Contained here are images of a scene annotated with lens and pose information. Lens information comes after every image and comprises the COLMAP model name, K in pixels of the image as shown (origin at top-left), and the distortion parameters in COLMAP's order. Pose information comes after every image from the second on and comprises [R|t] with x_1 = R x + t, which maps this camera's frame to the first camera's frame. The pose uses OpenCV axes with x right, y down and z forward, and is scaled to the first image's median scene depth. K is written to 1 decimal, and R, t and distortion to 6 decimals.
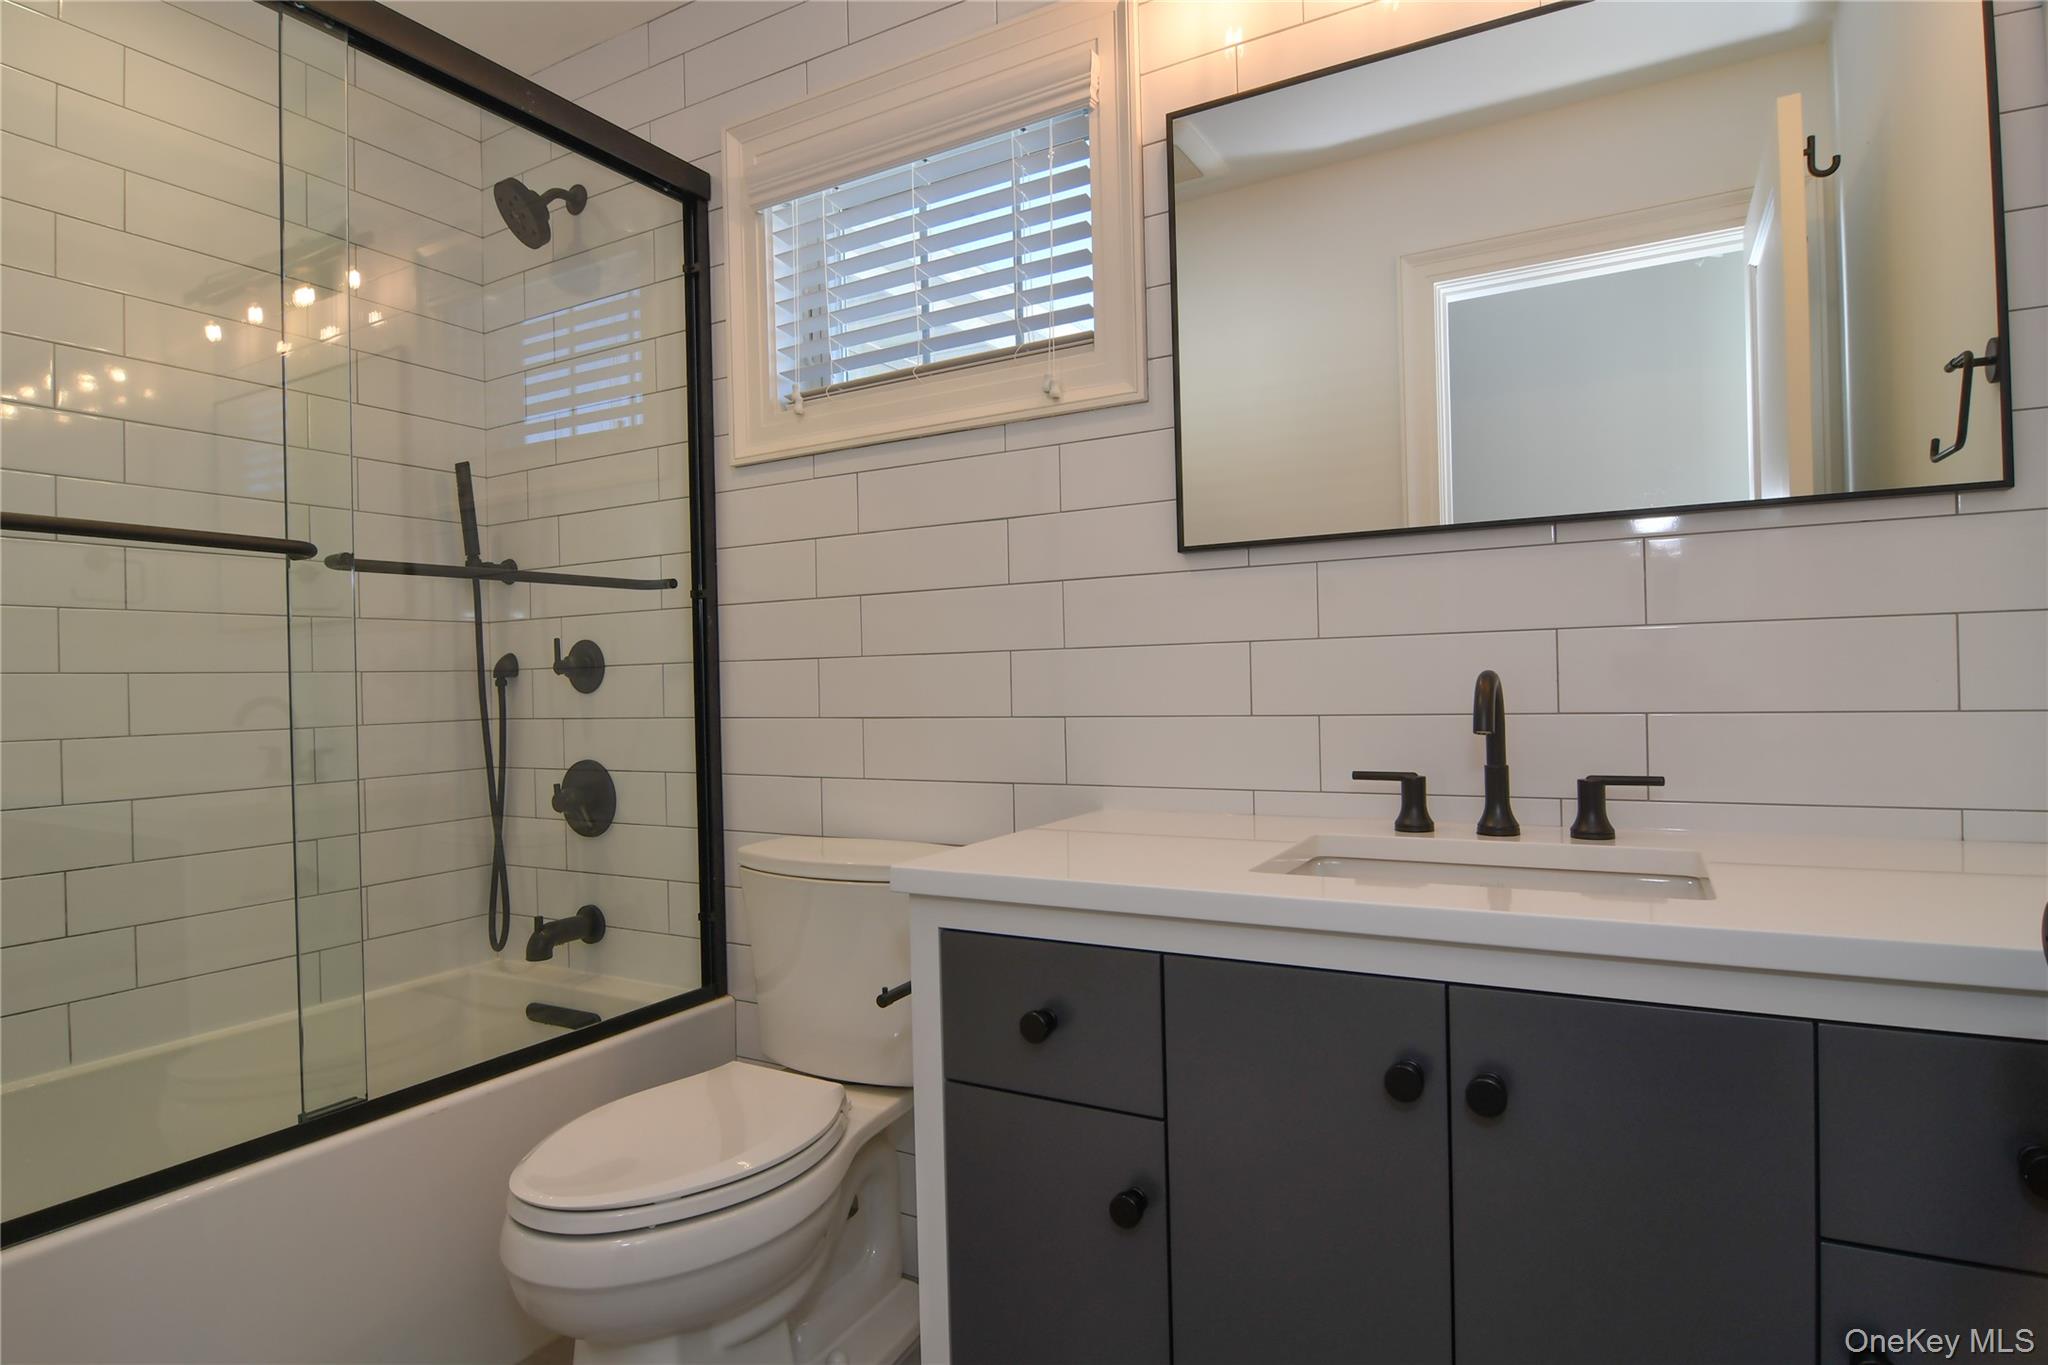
lens RADIAL K [[1103.8, 0, 1013.0], [0, 1103.8, 685.7], [0, 0, 1]] dist [-0.006627, -0.001929]
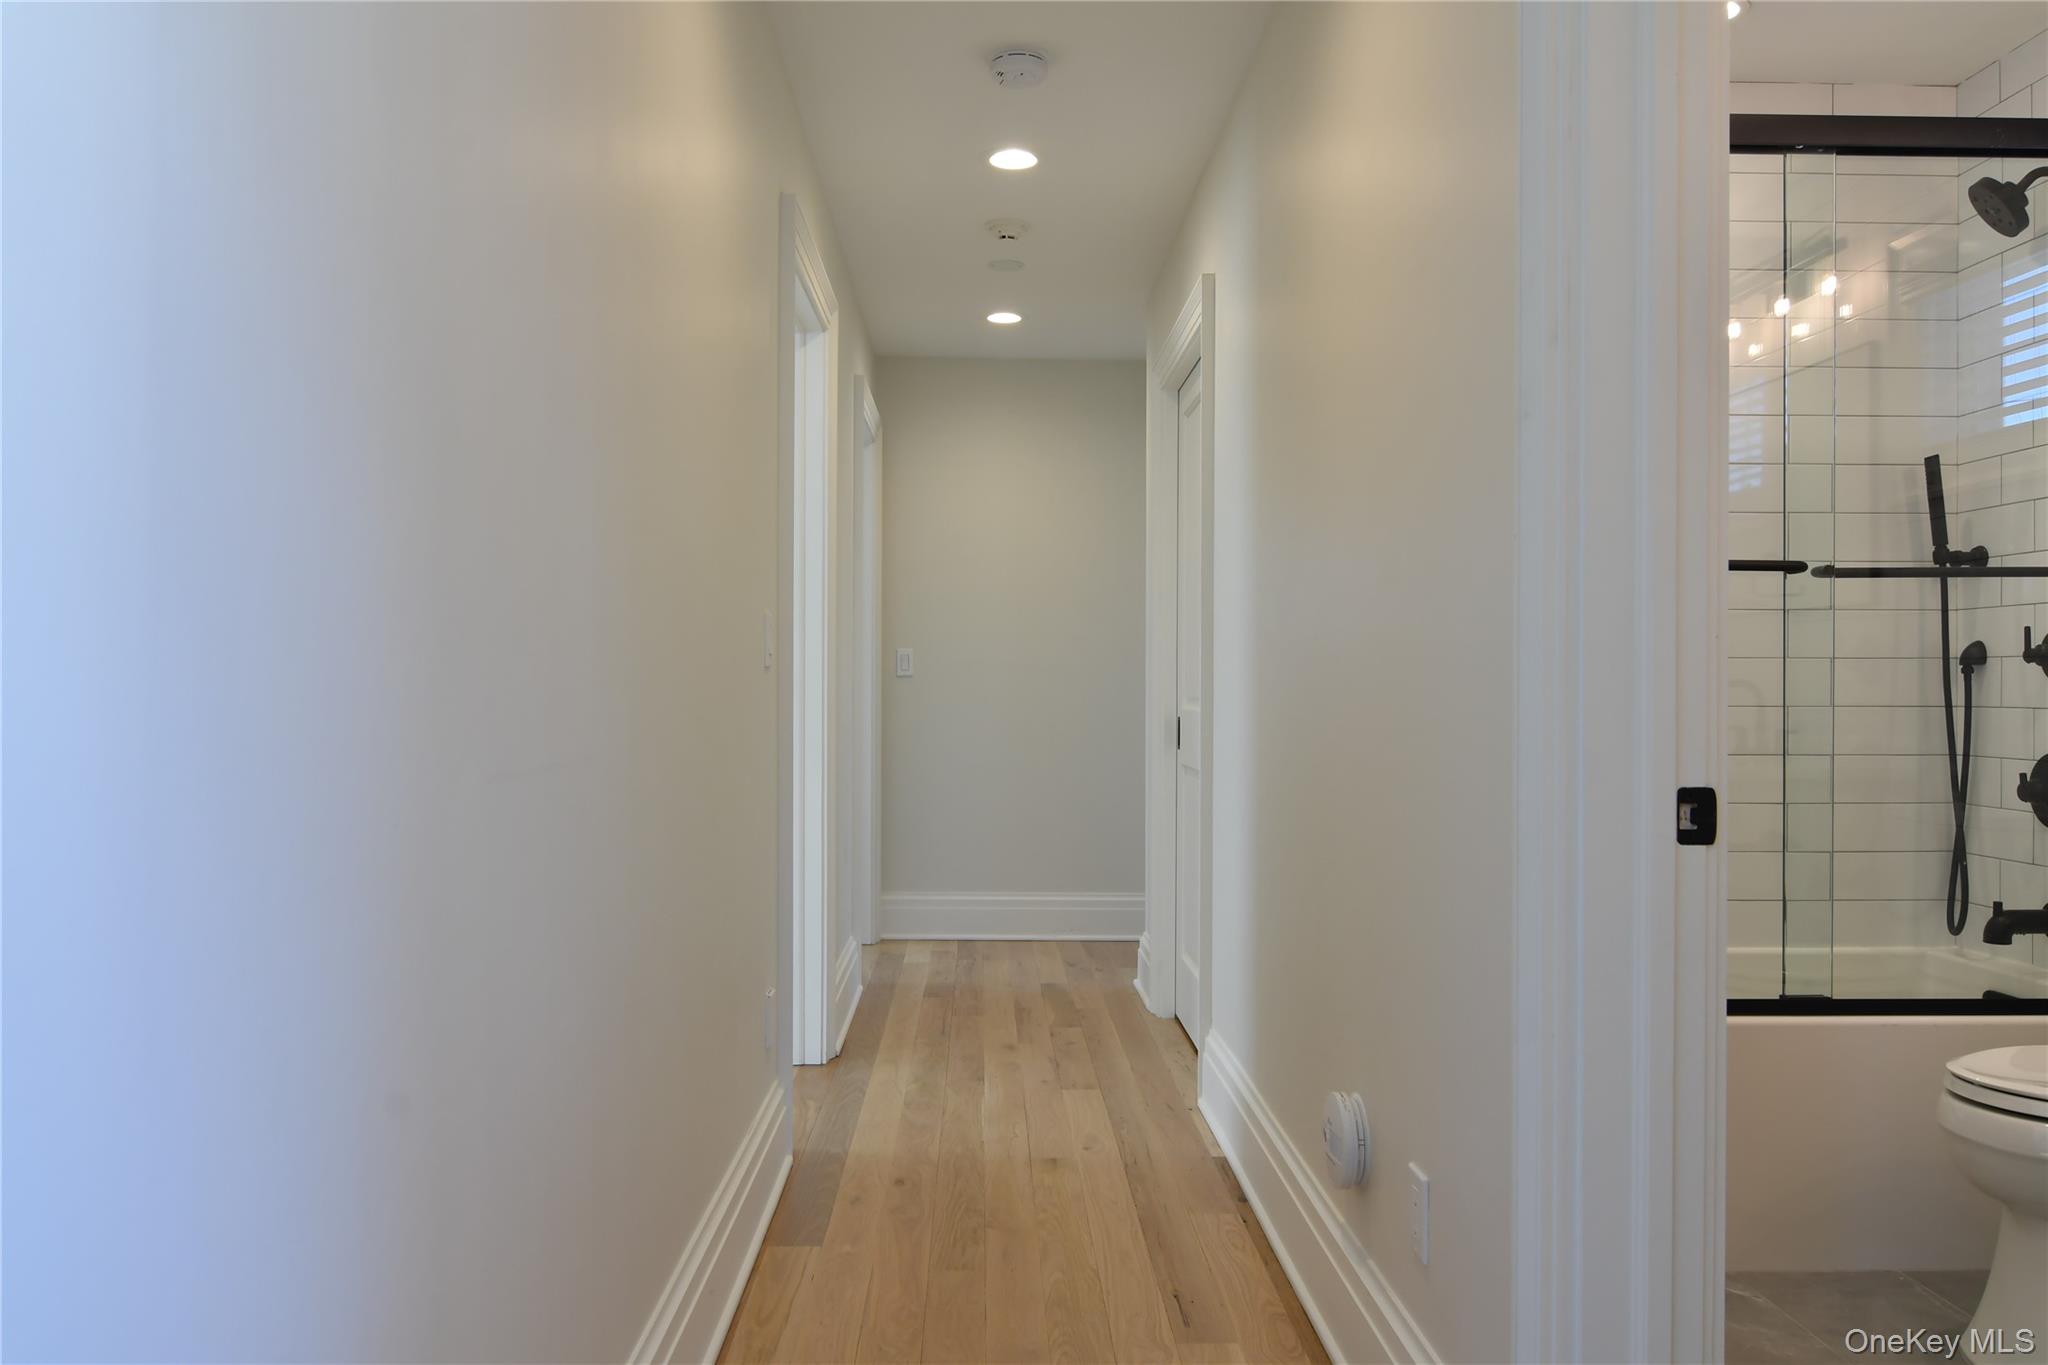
lens RADIAL K [[1418.7, 0, 1014.1], [0, 1418.7, 687.3], [0, 0, 1]] dist [-0.004059, -0.007831]
pose [[0.504858, 0.025376, -0.862829, 0.207706], [-0.014522, 0.999676, 0.020904, -0.001678], [0.863080, 0.001977, 0.505063, -0.397174]]
